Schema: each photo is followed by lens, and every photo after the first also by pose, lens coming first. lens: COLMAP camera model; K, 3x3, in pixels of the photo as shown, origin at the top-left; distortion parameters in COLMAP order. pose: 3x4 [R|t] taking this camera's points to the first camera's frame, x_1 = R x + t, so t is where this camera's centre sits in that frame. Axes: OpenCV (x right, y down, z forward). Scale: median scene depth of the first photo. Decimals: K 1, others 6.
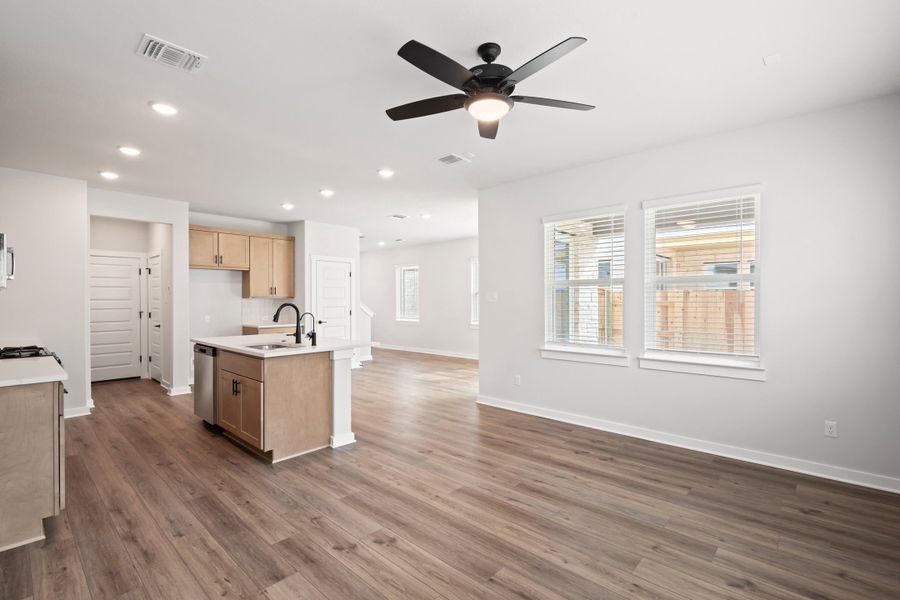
lens RADIAL K [[408.0, 0, 451.9], [0, 408.0, 301.8], [0, 0, 1]] dist [0.004463, -0.007353]
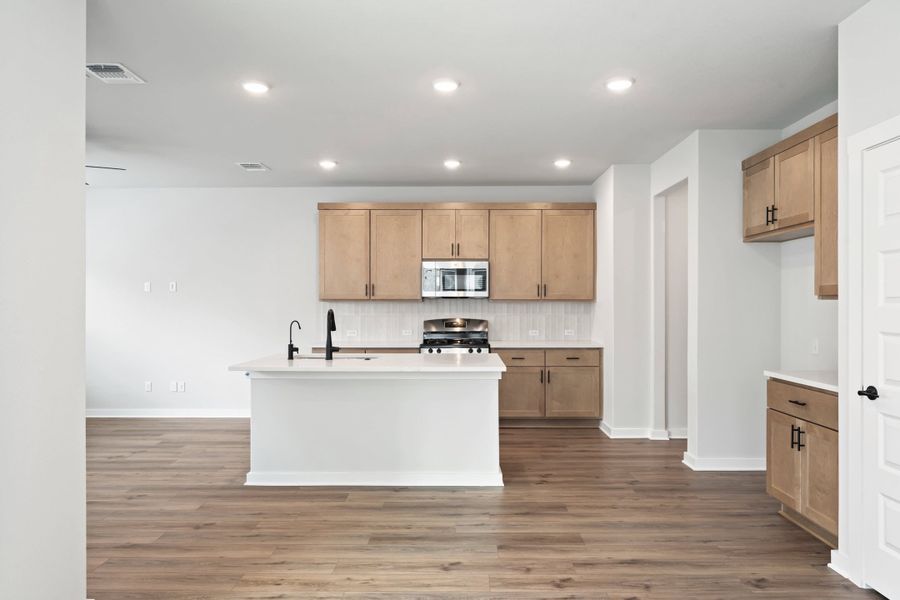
lens RADIAL K [[585.0, 0, 448.3], [0, 585.0, 303.9], [0, 0, 1]] dist [0.000655, 0.000038]
pose [[-0.752389, 0.003550, -0.658710, 0.214023], [0.001321, 0.999992, 0.003881, -0.012403], [0.658718, 0.002050, -0.752387, 2.114562]]
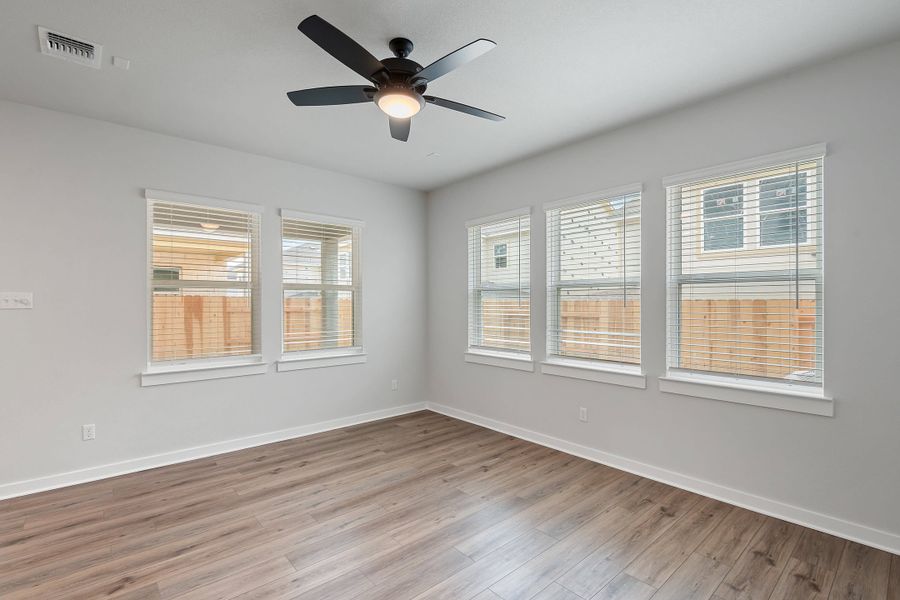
lens RADIAL K [[412.2, 0, 449.7], [0, 412.2, 303.5], [0, 0, 1]] dist [0.003206, -0.006103]
pose [[0.115274, 0.001846, 0.993332, -0.519819], [0.007338, 0.999969, -0.002710, -0.001882], [-0.993307, 0.007602, 0.115256, 0.467592]]
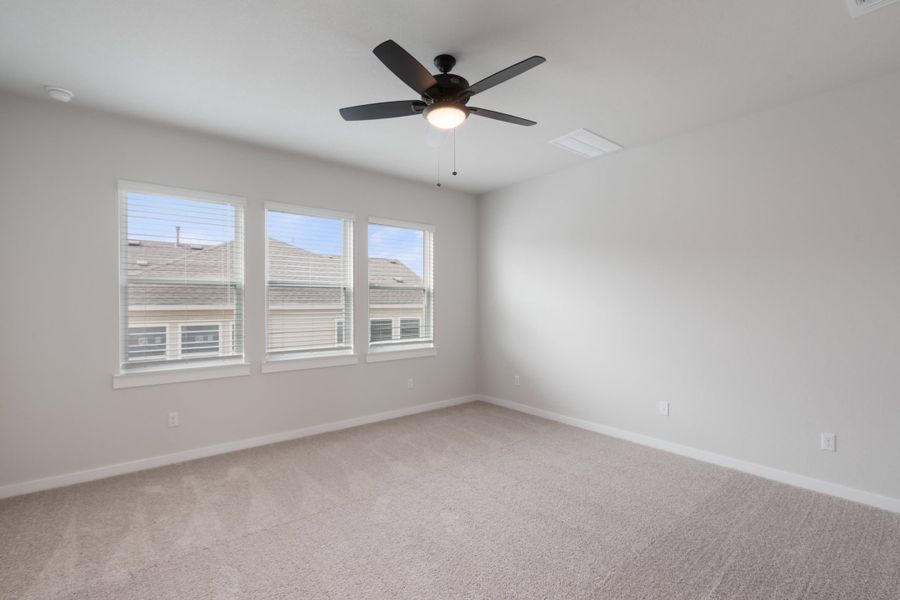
lens RADIAL K [[390.1, 0, 425.0], [0, 390.1, 300.2], [0, 0, 1]] dist [-0.000736, -0.000538]
pose [[-0.978512, 0.002738, 0.206173, -0.060559], [0.003673, 0.999985, 0.004154, -0.010518], [-0.206158, 0.004822, -0.978507, 1.191892]]
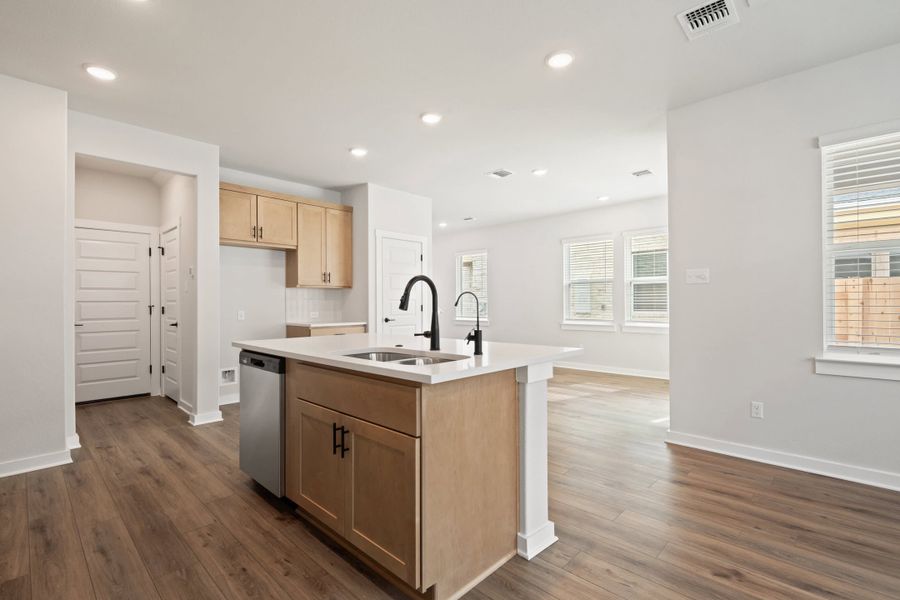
lens RADIAL K [[415.4, 0, 452.6], [0, 415.4, 301.7], [0, 0, 1]] dist [-0.000101, -0.001095]
pose [[0.999744, -0.002247, -0.022497, -0.356370], [0.002079, 0.999970, -0.007477, 0.043106], [0.022513, 0.007428, 0.999719, 0.465015]]
